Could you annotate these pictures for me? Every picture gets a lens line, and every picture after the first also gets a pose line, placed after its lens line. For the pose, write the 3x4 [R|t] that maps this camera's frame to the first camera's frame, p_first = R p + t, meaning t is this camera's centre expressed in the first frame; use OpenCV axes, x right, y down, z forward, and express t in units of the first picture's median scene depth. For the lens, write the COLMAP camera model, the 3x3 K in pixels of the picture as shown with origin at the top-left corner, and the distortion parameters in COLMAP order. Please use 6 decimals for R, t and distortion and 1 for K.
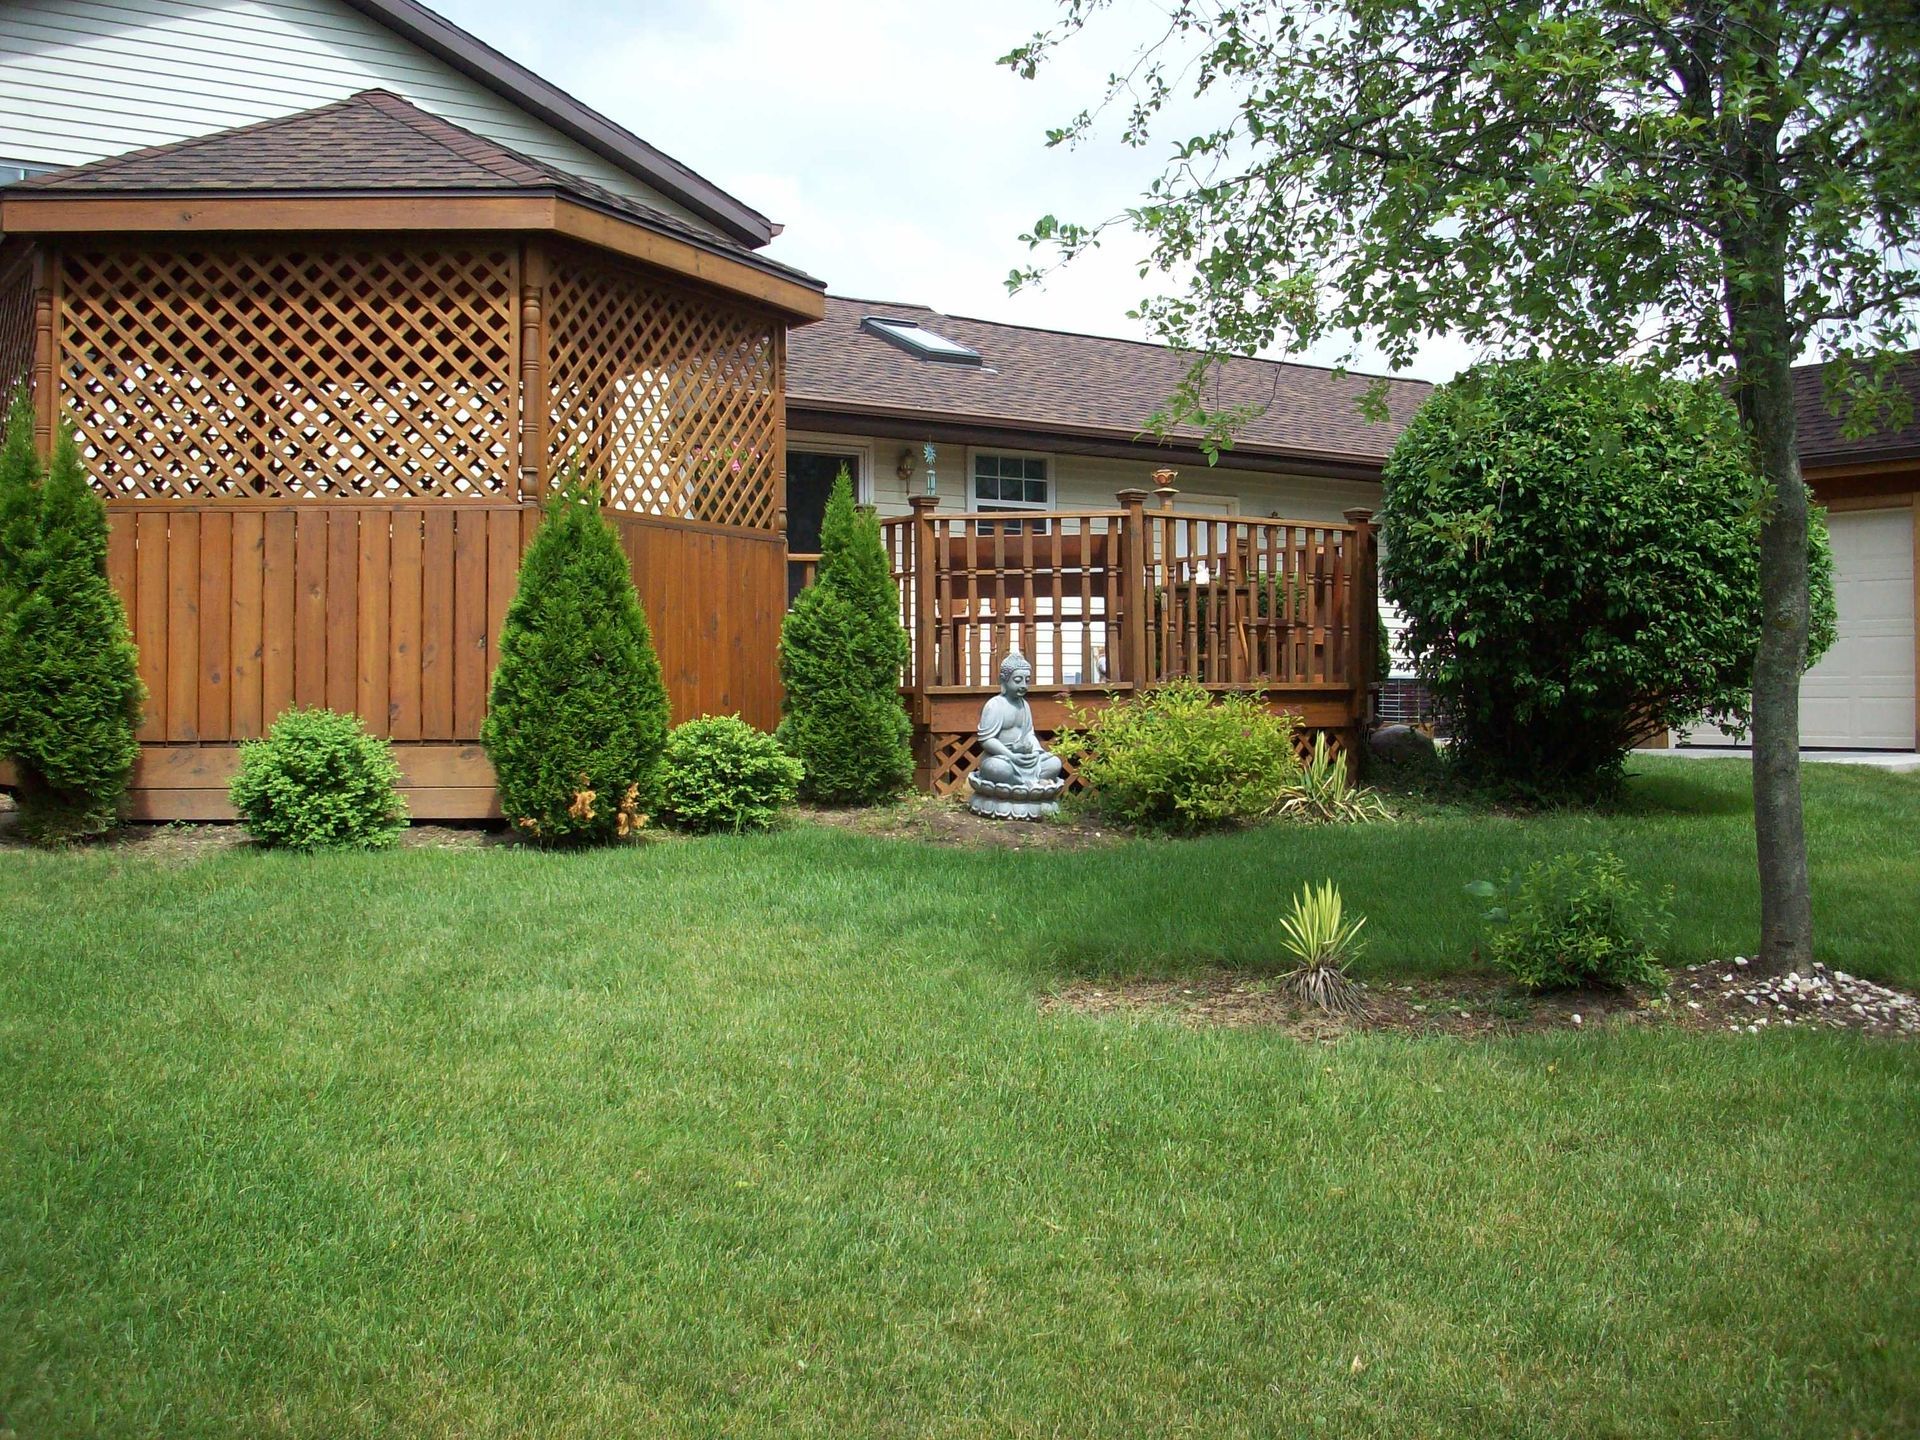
lens RADIAL K [[2021.8, 0, 971.4], [0, 2021.8, 722.1], [0, 0, 1]] dist [-0.135983, 0.000000]
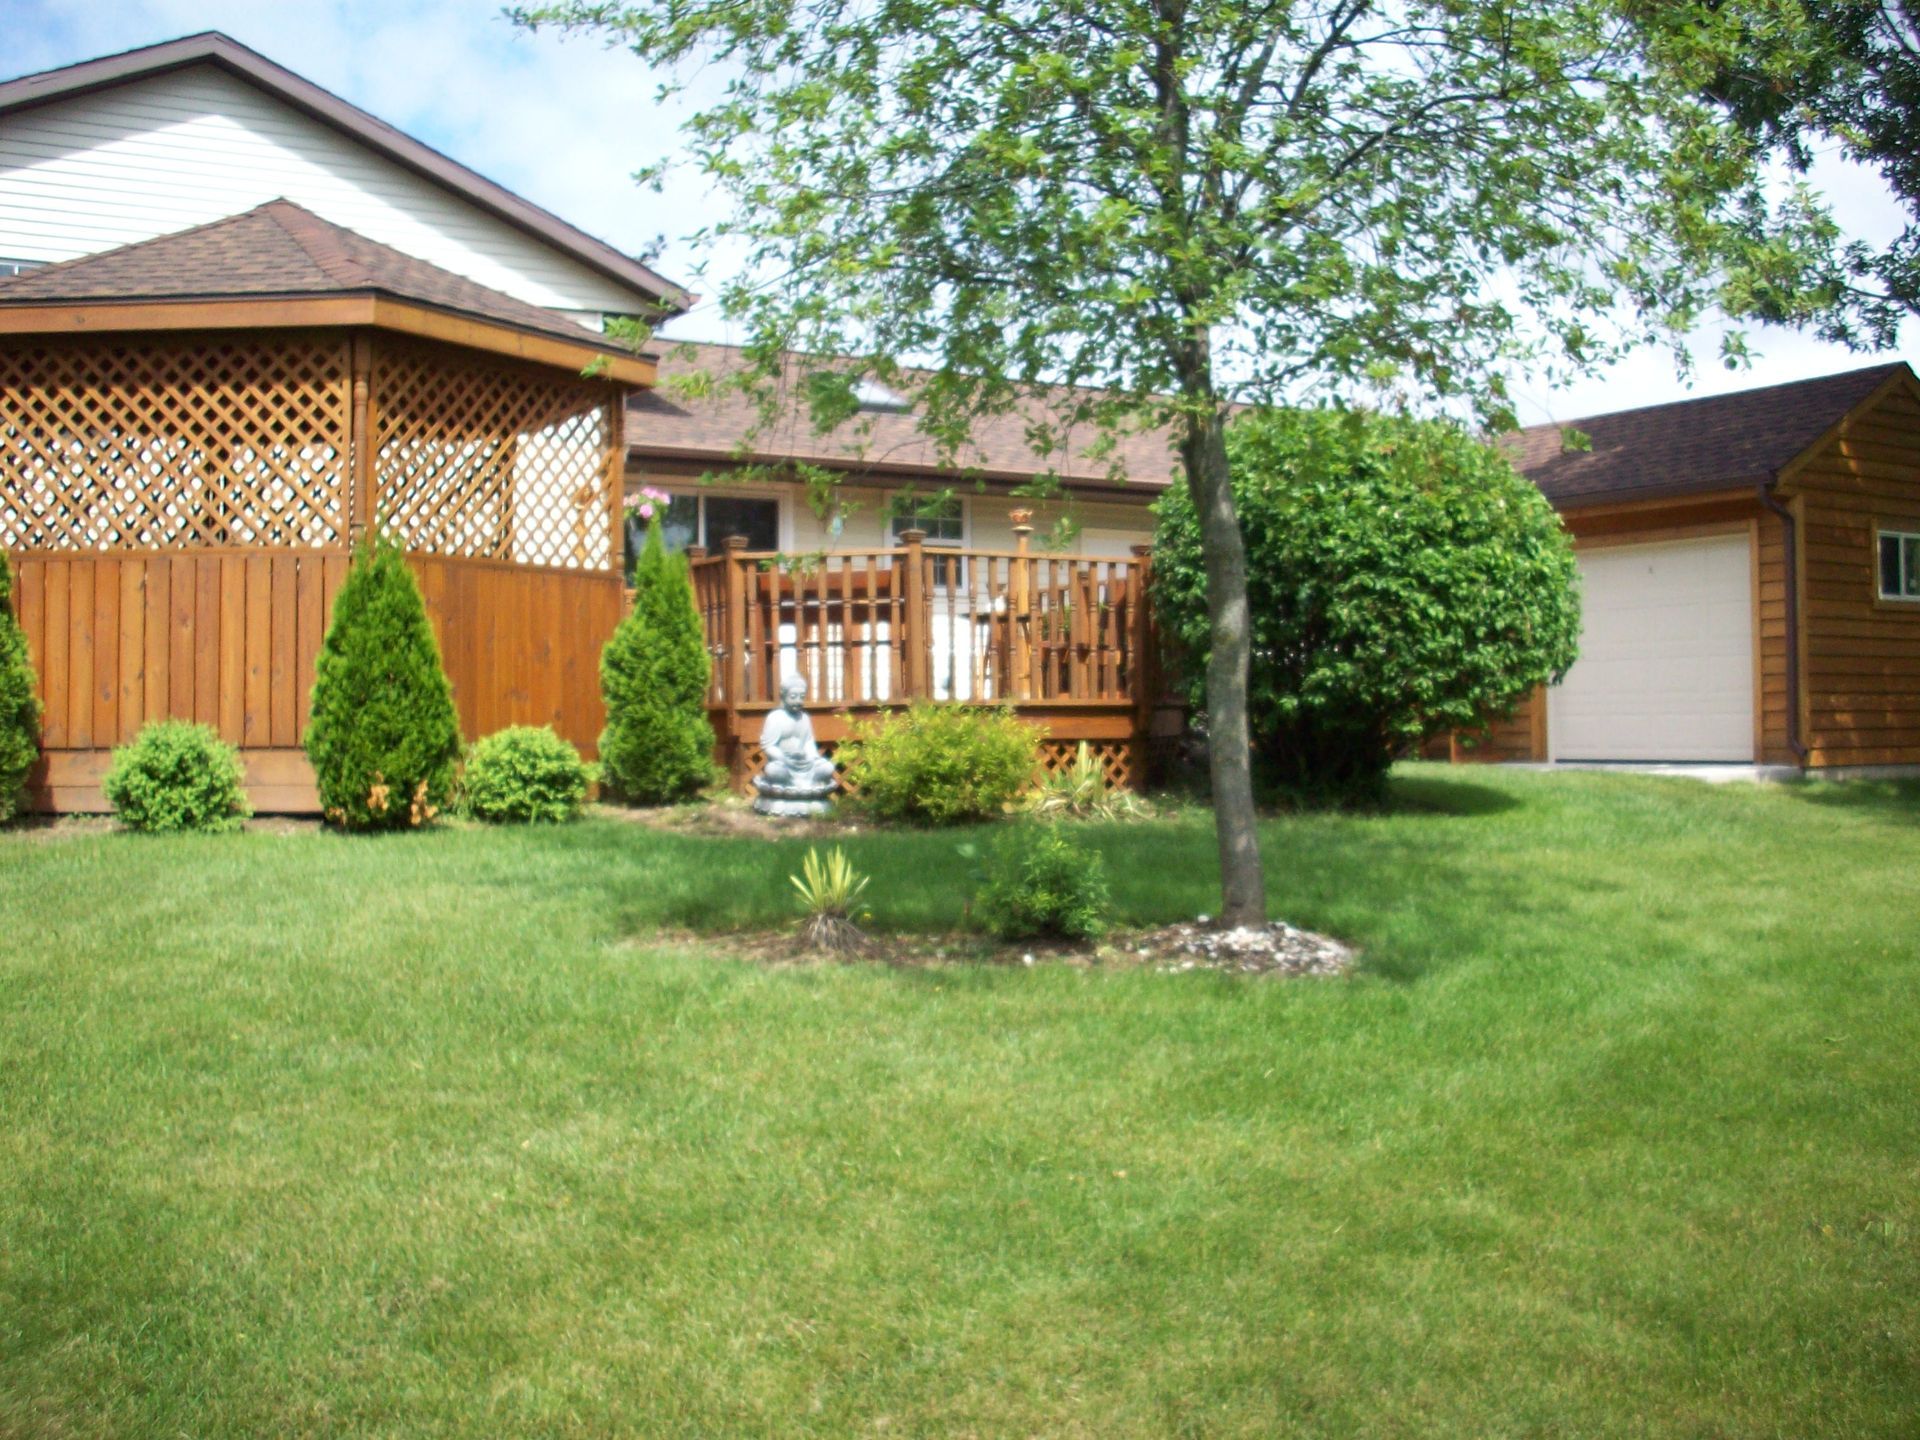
lens RADIAL K [[2021.8, 0, 946.9], [0, 2021.8, 714.7], [0, 0, 1]] dist [-0.135983, 0.000000]
pose [[0.996426, -0.003991, -0.084373, 0.227138], [0.002332, 0.999802, -0.019758, 0.014057], [0.084435, 0.019491, 0.996238, -0.160145]]
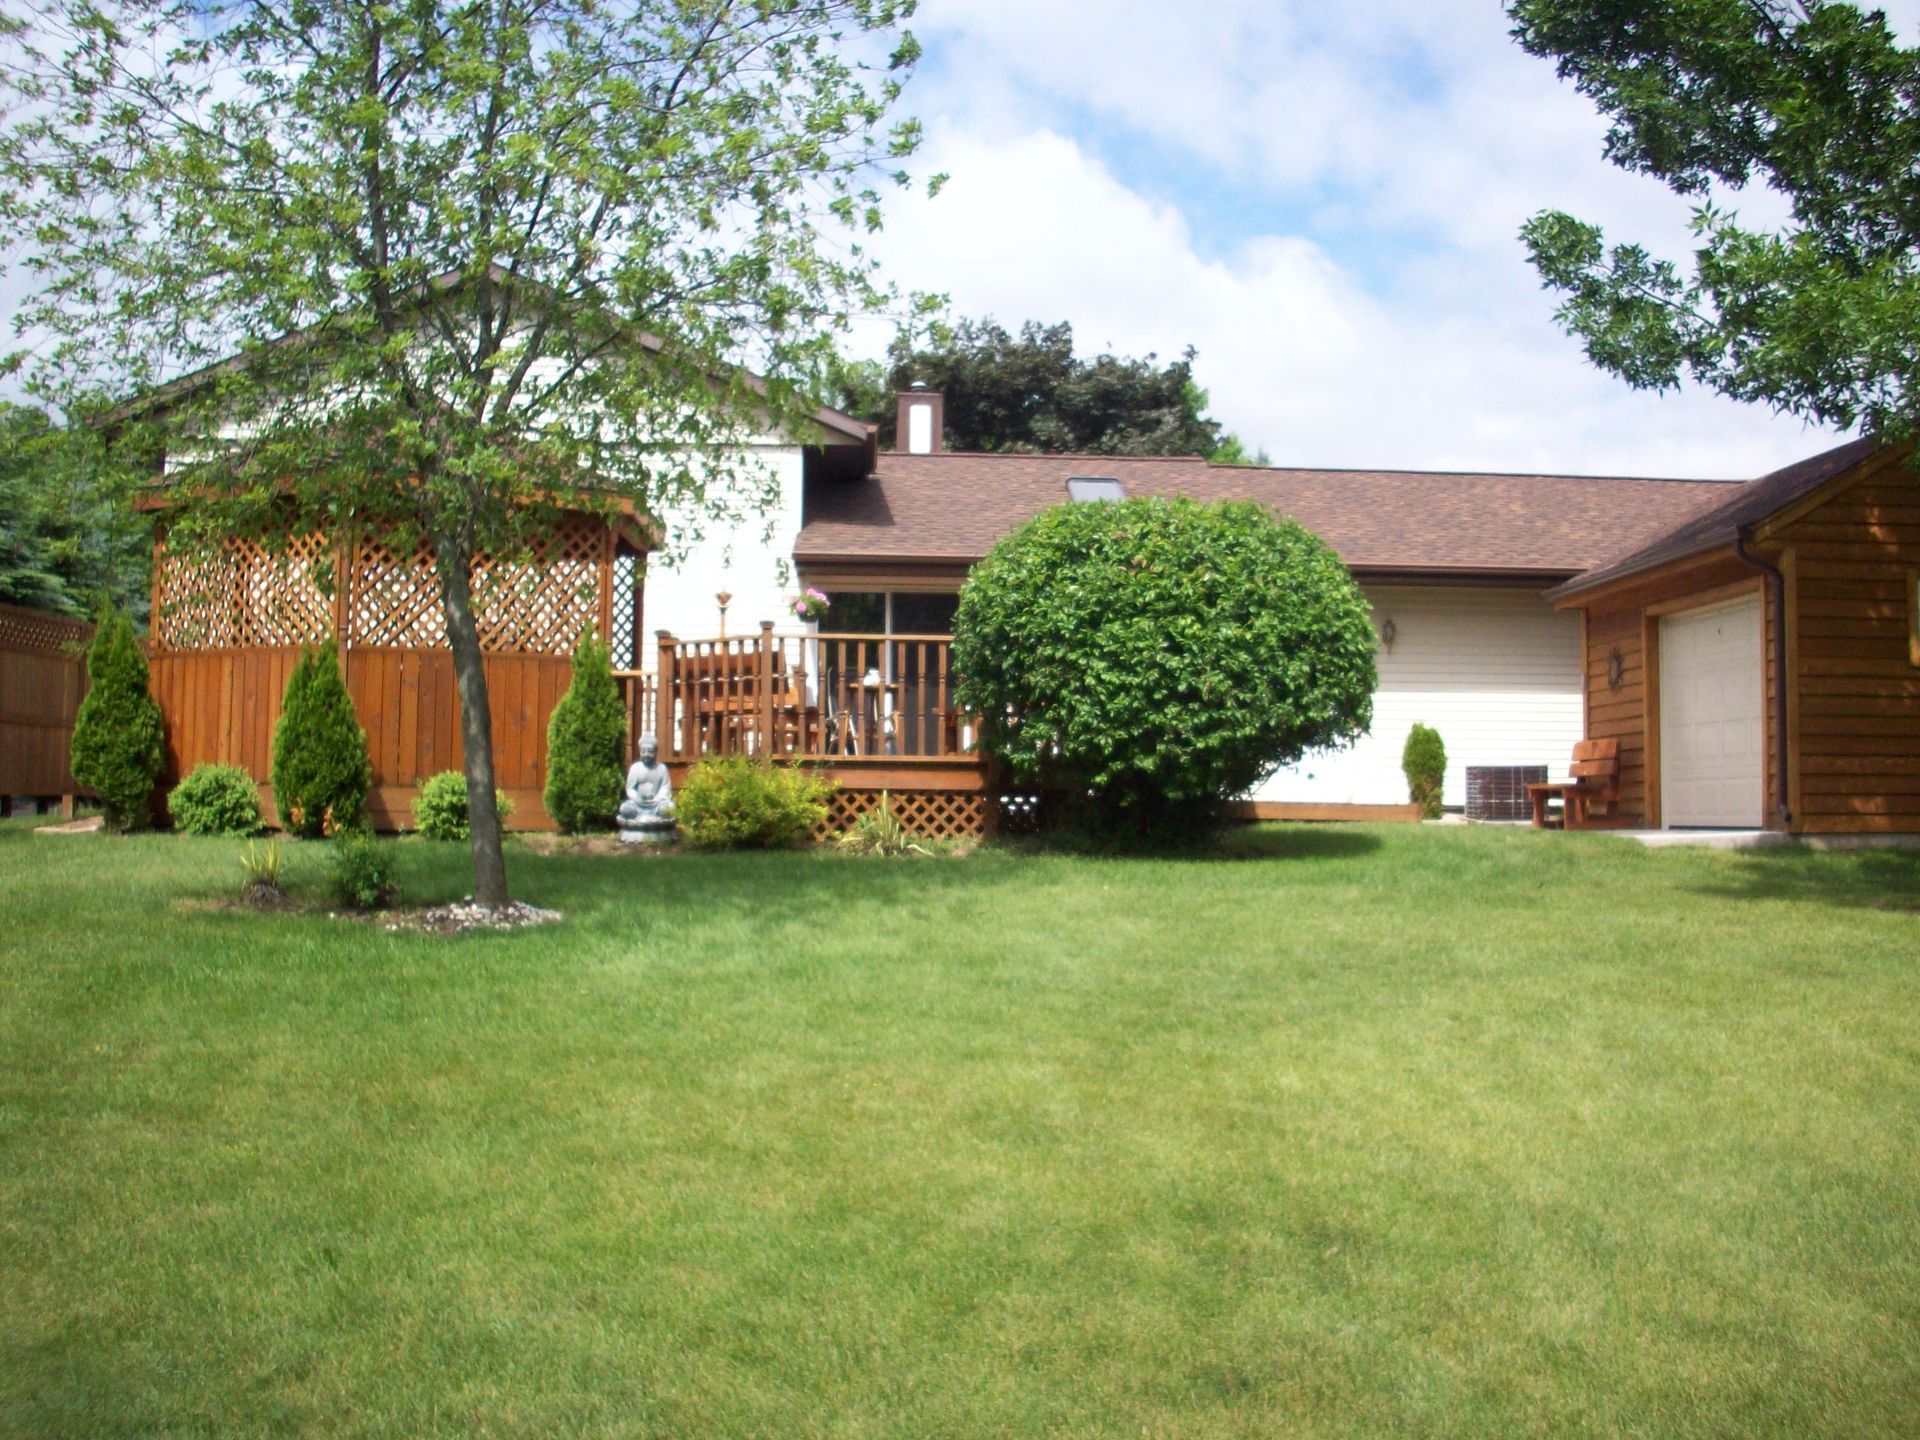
lens RADIAL K [[2021.8, 0, 961.1], [0, 2021.8, 709.6], [0, 0, 1]] dist [-0.135983, 0.000000]
pose [[0.839082, -0.016620, -0.543751, 1.130733], [-0.020254, 0.997886, -0.061756, 0.039564], [0.543628, 0.062832, 0.836971, -0.143194]]
